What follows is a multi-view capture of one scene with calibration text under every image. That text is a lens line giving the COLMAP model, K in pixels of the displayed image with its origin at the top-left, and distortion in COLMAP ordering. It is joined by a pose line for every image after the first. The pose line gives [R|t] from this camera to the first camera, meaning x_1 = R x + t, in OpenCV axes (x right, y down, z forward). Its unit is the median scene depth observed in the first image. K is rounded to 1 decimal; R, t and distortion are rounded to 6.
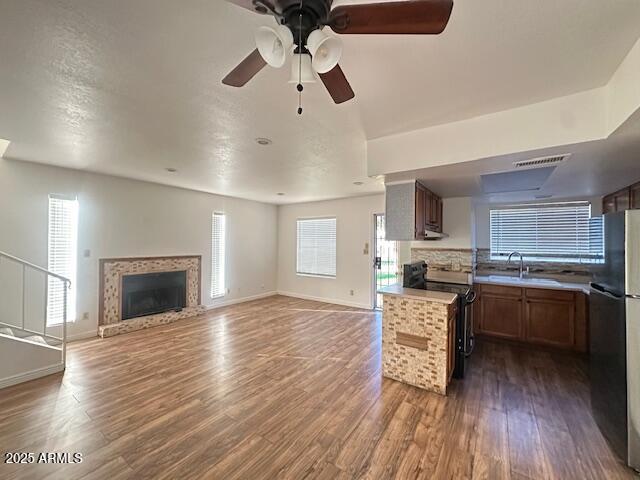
lens RADIAL K [[256.3, 0, 320.8], [0, 256.3, 236.3], [0, 0, 1]] dist [0.000316, -0.001401]
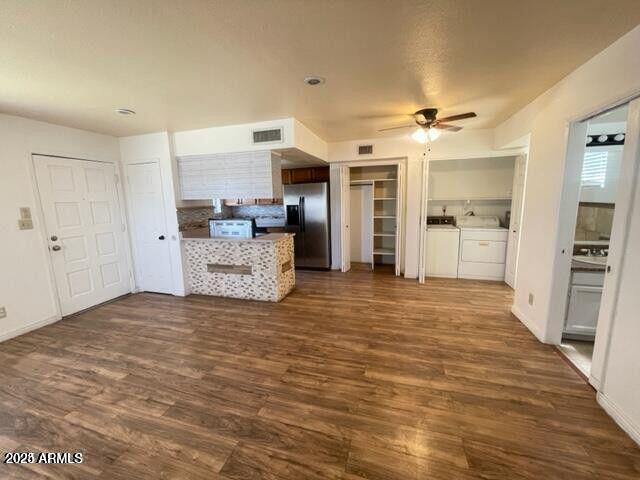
lens RADIAL K [[258.4, 0, 318.7], [0, 258.4, 241.5], [0, 0, 1]] dist [-0.001082, 0.000017]
pose [[-0.293665, -0.162592, 0.941979, -1.057195], [0.001441, 0.985352, 0.170528, 0.010677], [-0.955907, 0.051435, -0.289129, 1.211336]]
